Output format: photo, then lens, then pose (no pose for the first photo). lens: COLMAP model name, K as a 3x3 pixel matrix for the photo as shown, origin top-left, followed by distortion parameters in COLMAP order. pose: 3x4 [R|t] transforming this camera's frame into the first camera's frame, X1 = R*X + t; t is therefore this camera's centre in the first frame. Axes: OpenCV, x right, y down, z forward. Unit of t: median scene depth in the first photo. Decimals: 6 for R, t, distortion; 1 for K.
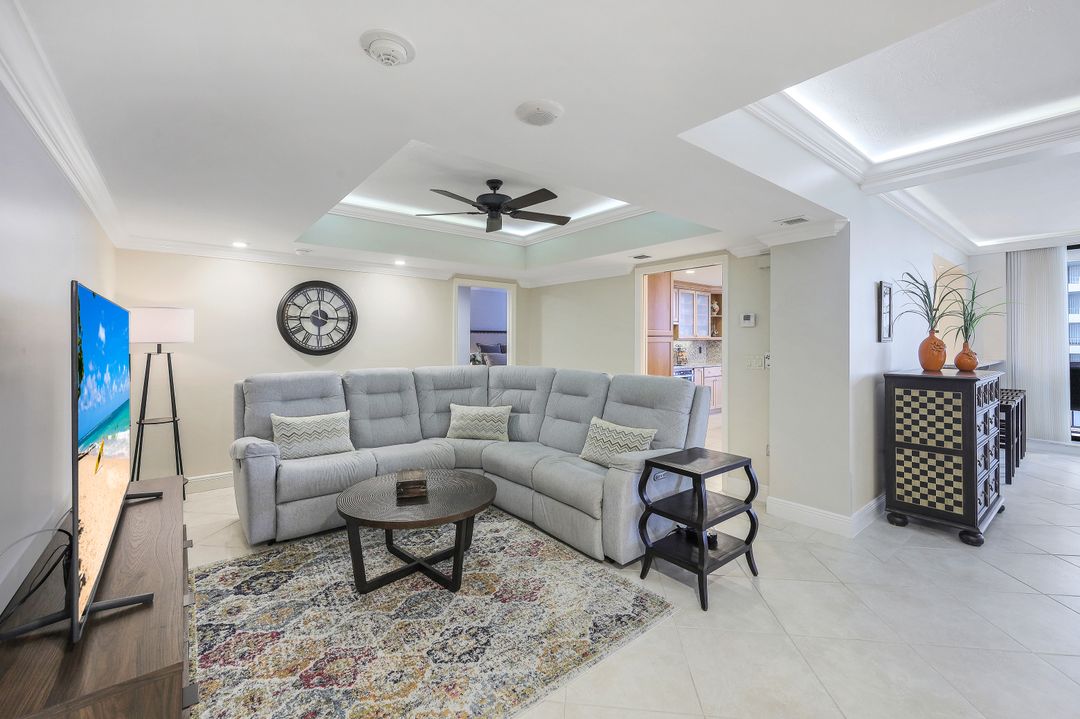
lens RADIAL K [[444.5, 0, 537.8], [0, 444.5, 340.5], [0, 0, 1]] dist [0.000697, -0.000084]
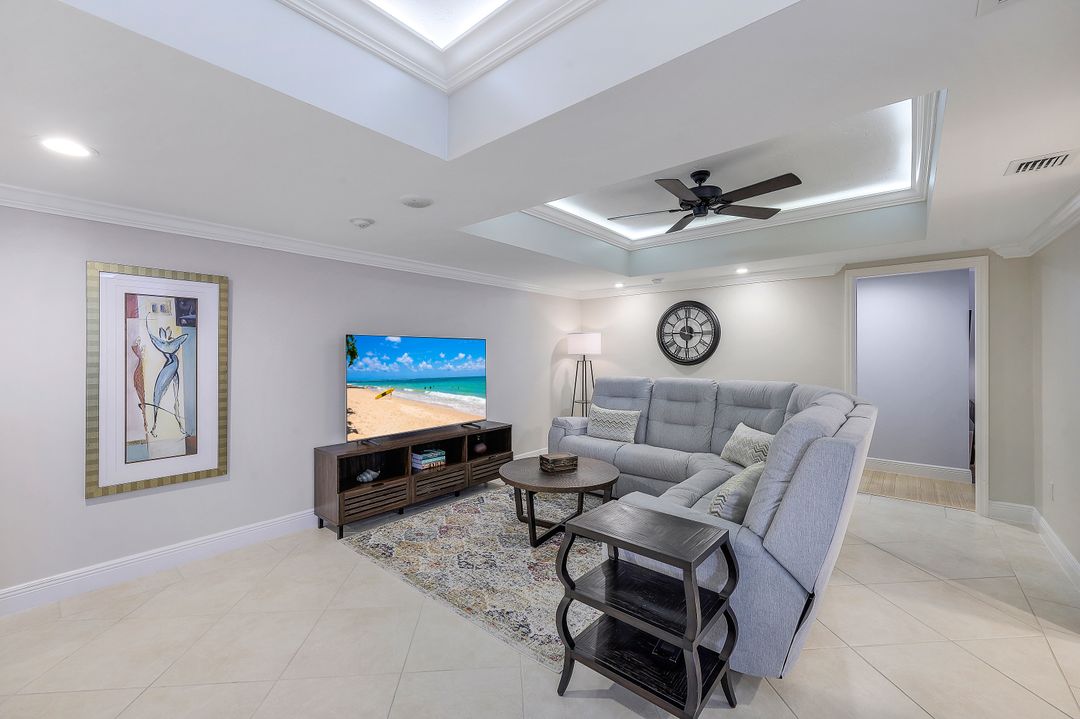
lens RADIAL K [[440.0, 0, 534.3], [0, 440.0, 352.7], [0, 0, 1]] dist [0.001104, -0.000166]
pose [[0.184484, -0.005555, -0.982820, 0.700987], [0.002441, 0.999984, -0.005194, 0.006497], [0.982832, -0.001441, 0.184495, 0.503953]]
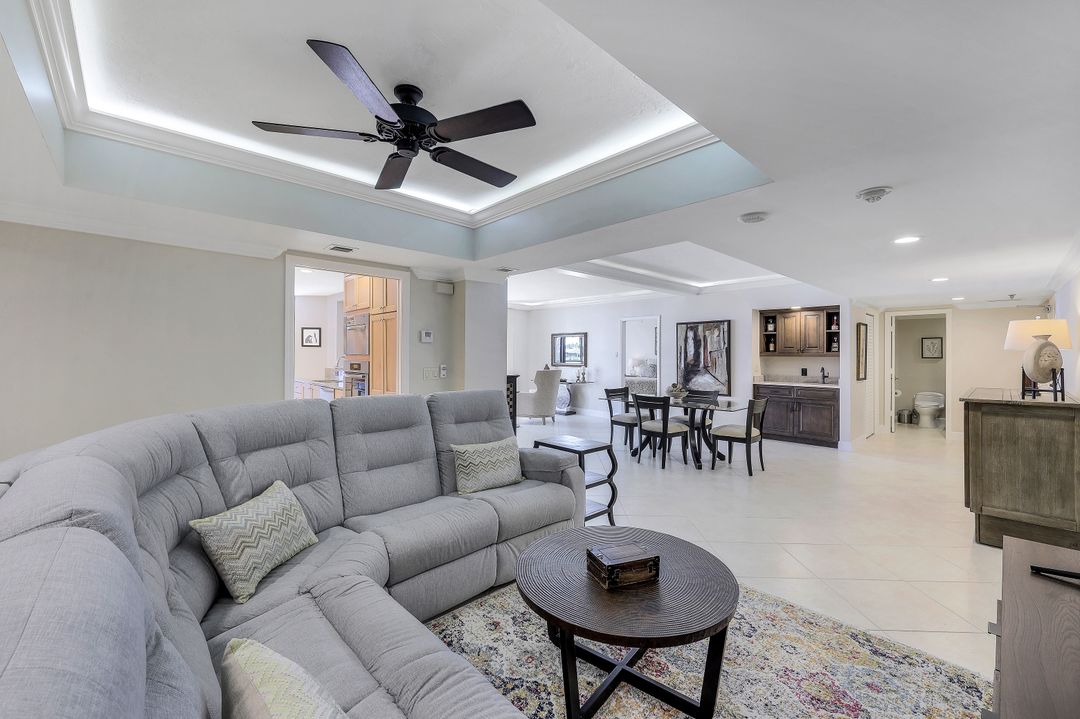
lens RADIAL K [[440.0, 0, 534.3], [0, 440.0, 352.7], [0, 0, 1]] dist [0.001104, -0.000166]
pose [[-0.074821, 0.002674, 0.997193, -0.704321], [-0.008351, 0.999960, -0.003308, -0.002812], [-0.997162, -0.008575, -0.074796, 0.874482]]
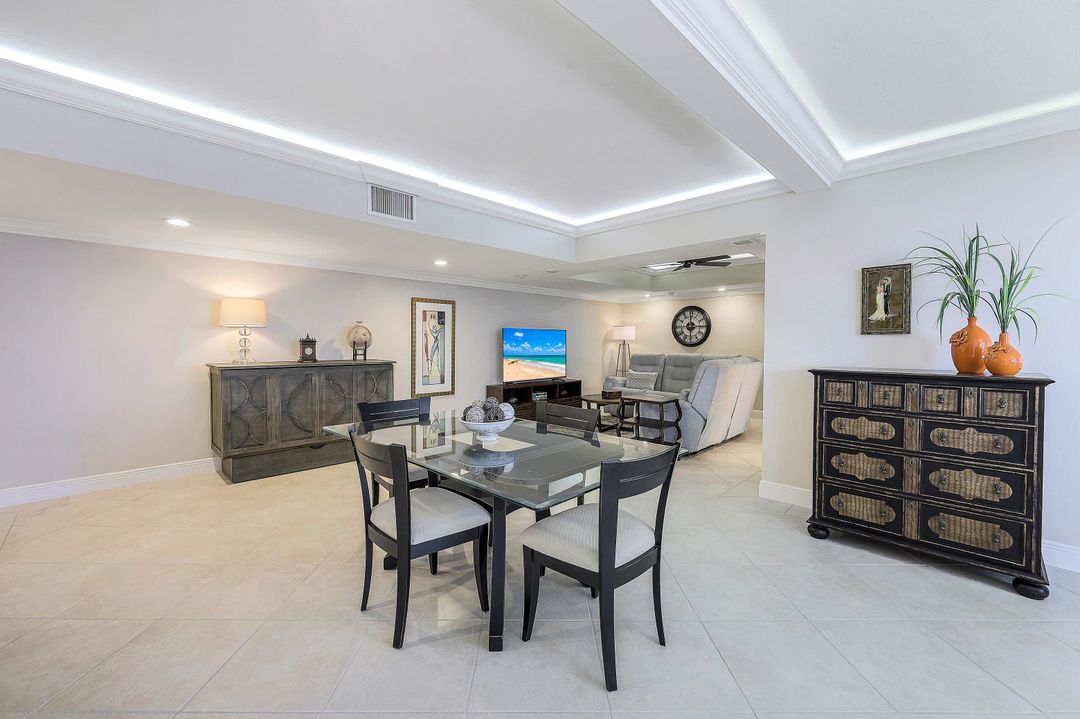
lens RADIAL K [[440.0, 0, 534.3], [0, 440.0, 352.7], [0, 0, 1]] dist [0.001104, -0.000166]
pose [[0.106653, 0.021076, -0.994073, 1.547397], [-0.002512, 0.999778, 0.020927, 0.025787], [0.994293, 0.000265, 0.106682, 0.218470]]
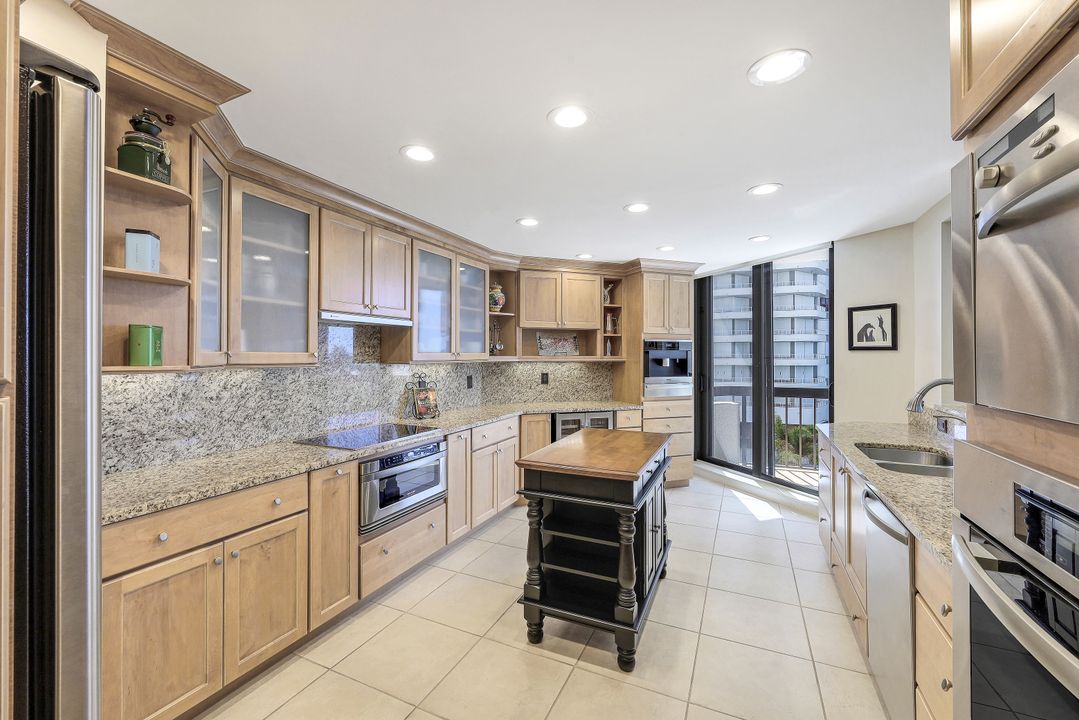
lens RADIAL K [[445.7, 0, 539.5], [0, 445.7, 360.0], [0, 0, 1]] dist [-0.000827, -0.000107]
pose [[0.894255, -0.005491, 0.447525, 0.525692], [0.000361, 0.999933, 0.011547, -0.022288], [-0.447558, -0.010164, 0.894197, 1.288247]]
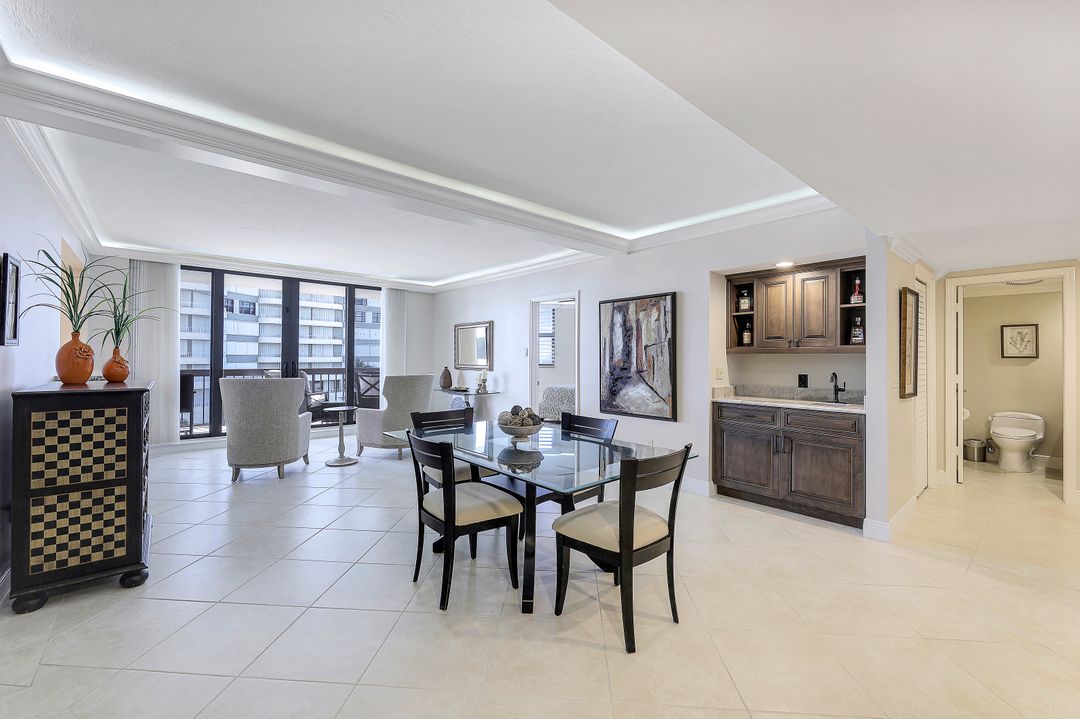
lens RADIAL K [[441.1, 0, 535.3], [0, 441.1, 355.2], [0, 0, 1]] dist [0.001023, -0.000351]
pose [[-0.034243, 0.004694, 0.999403, 0.088418], [-0.008914, 0.999948, -0.005002, 0.014317], [-0.999374, -0.009080, -0.034199, 0.225170]]
